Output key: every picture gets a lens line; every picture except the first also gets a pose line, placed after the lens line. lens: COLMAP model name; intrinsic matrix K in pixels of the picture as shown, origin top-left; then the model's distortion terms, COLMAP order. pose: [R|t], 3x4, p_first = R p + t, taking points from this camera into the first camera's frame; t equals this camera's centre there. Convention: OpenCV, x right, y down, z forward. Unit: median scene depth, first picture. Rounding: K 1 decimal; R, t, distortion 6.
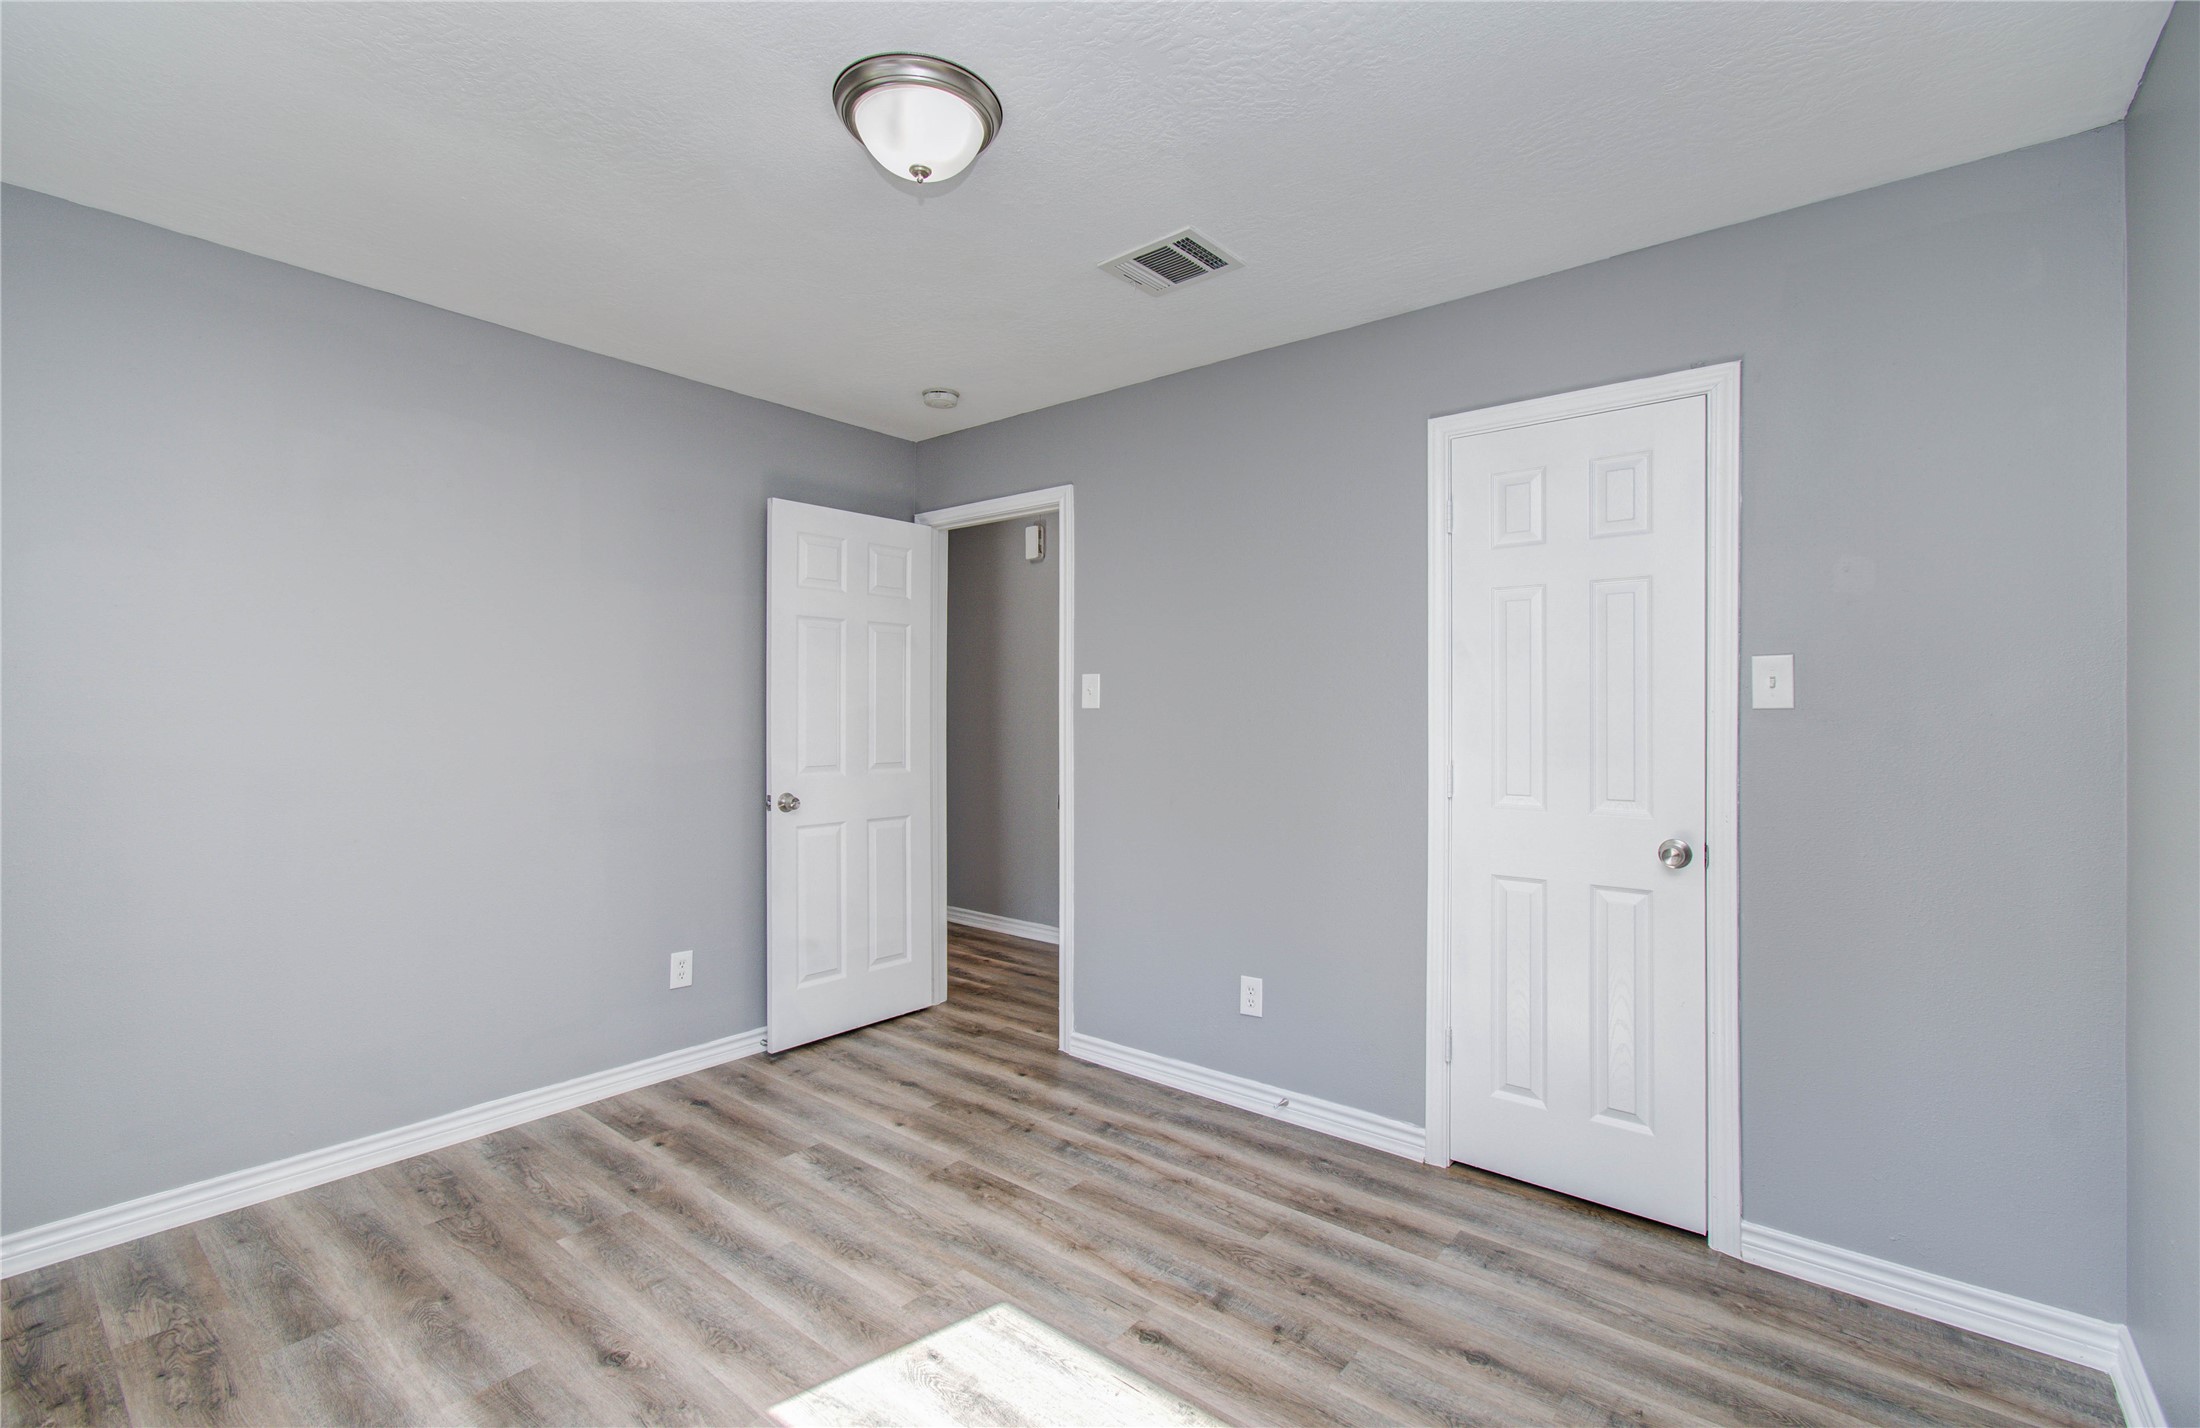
lens RADIAL K [[948.6, 0, 1105.4], [0, 948.6, 709.7], [0, 0, 1]] dist [0.000158, 0.000789]
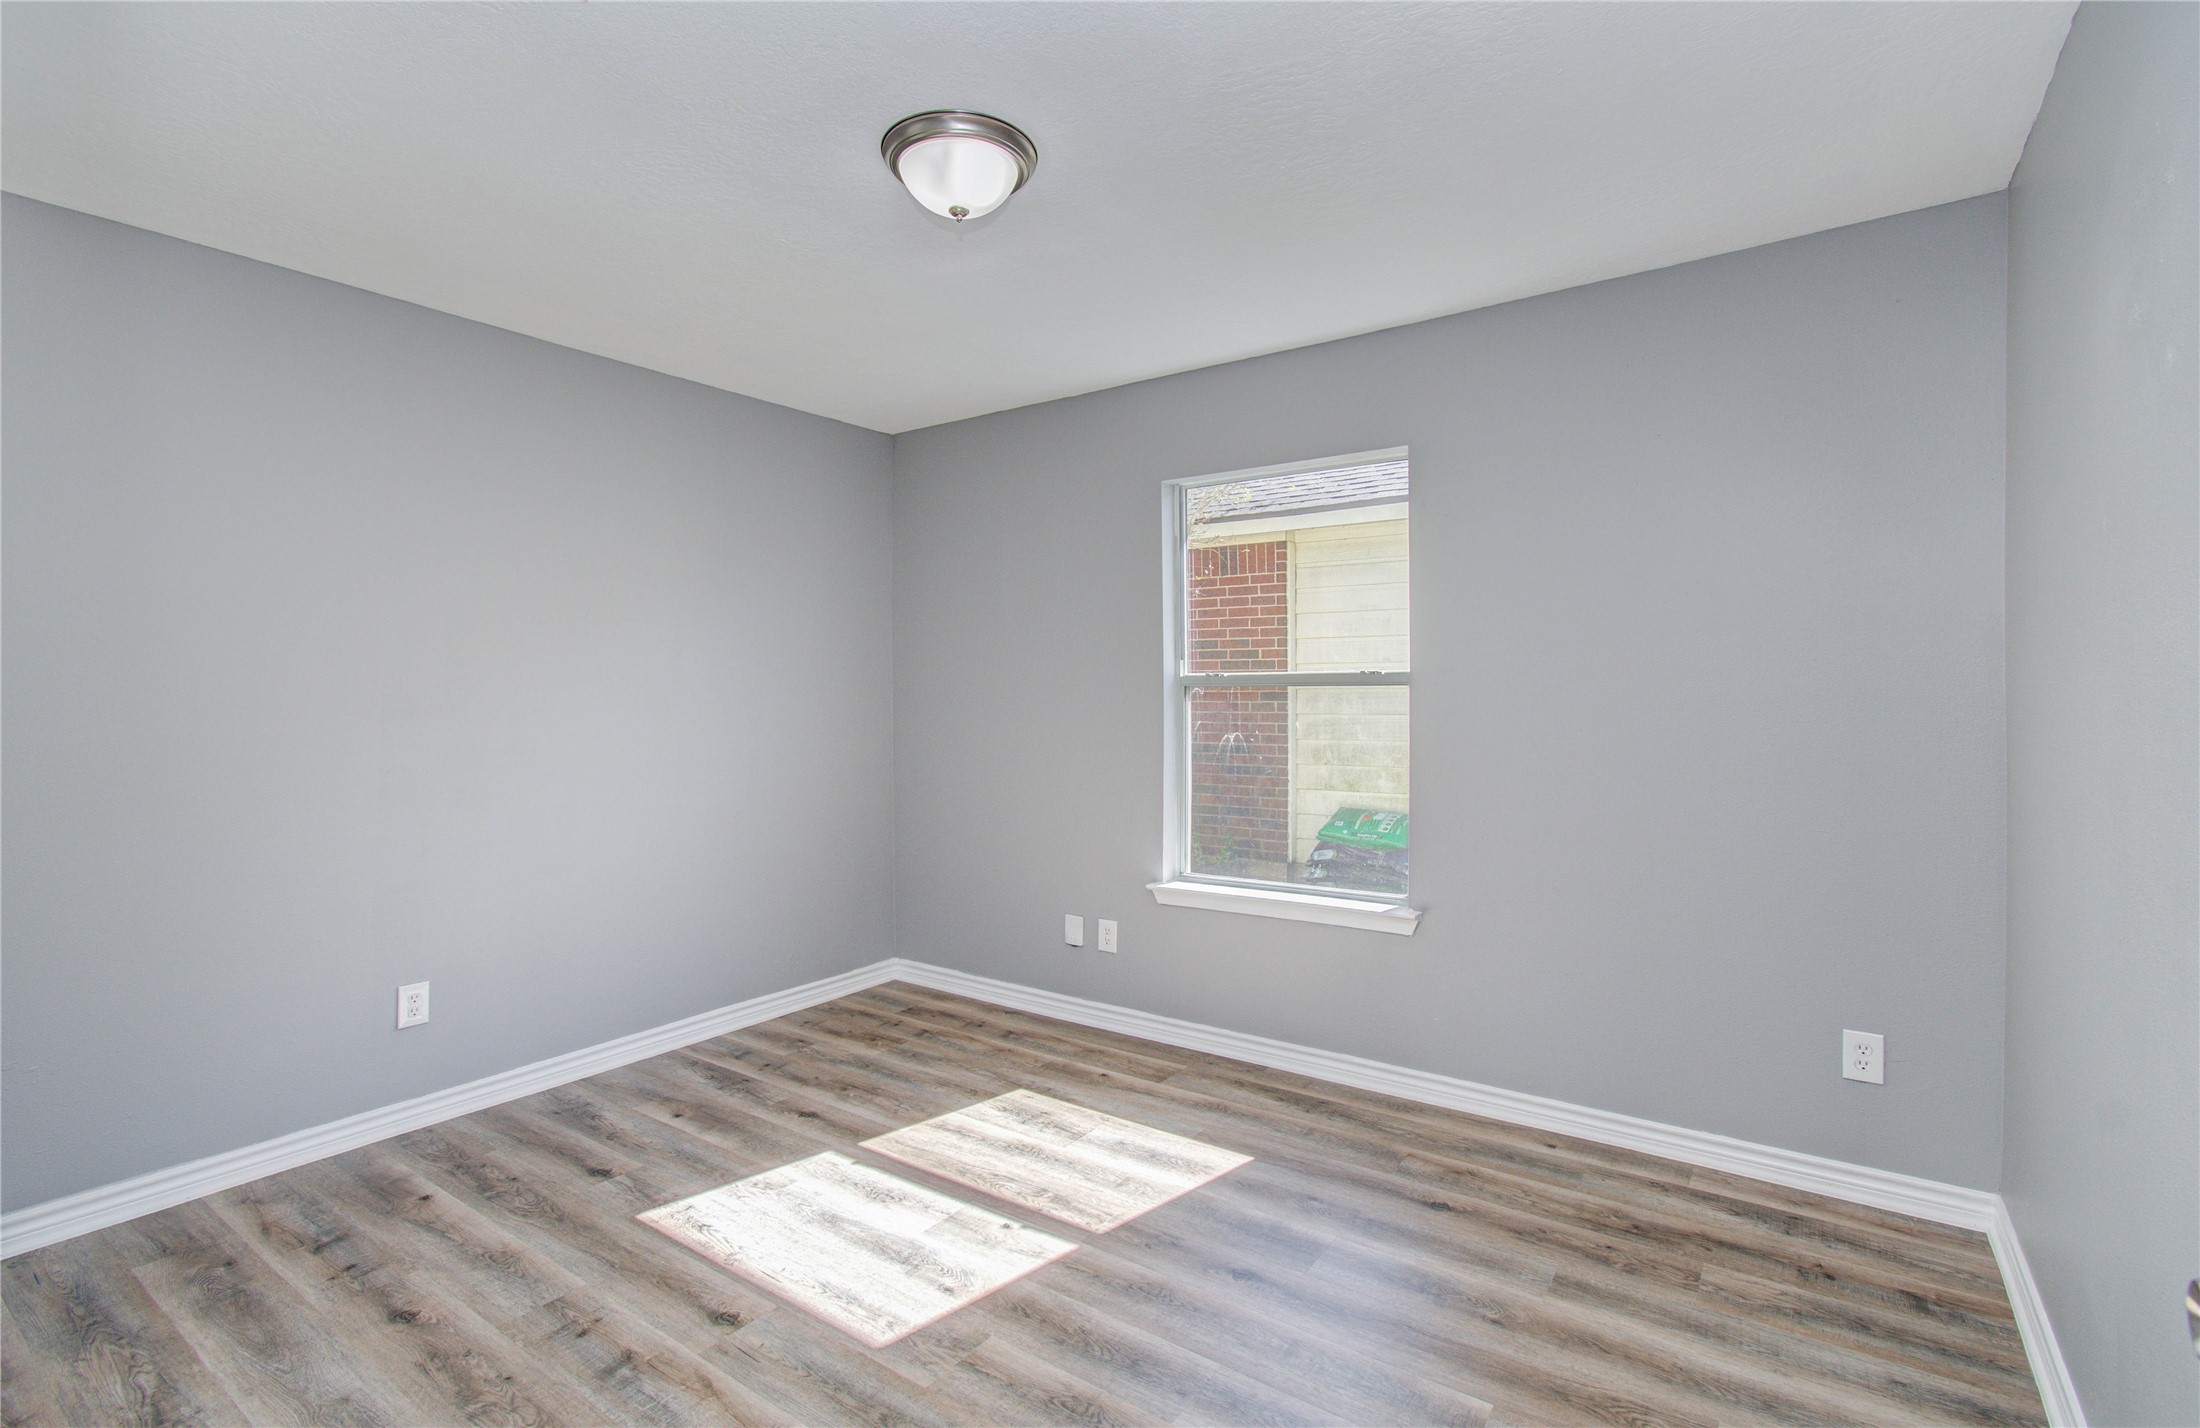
lens RADIAL K [[948.6, 0, 1105.4], [0, 948.6, 709.7], [0, 0, 1]] dist [0.000158, 0.000789]
pose [[-0.996986, -0.001515, -0.077561, -0.256852], [-0.002519, 0.999914, 0.012846, 0.020113], [0.077535, 0.013002, -0.996905, 1.936342]]
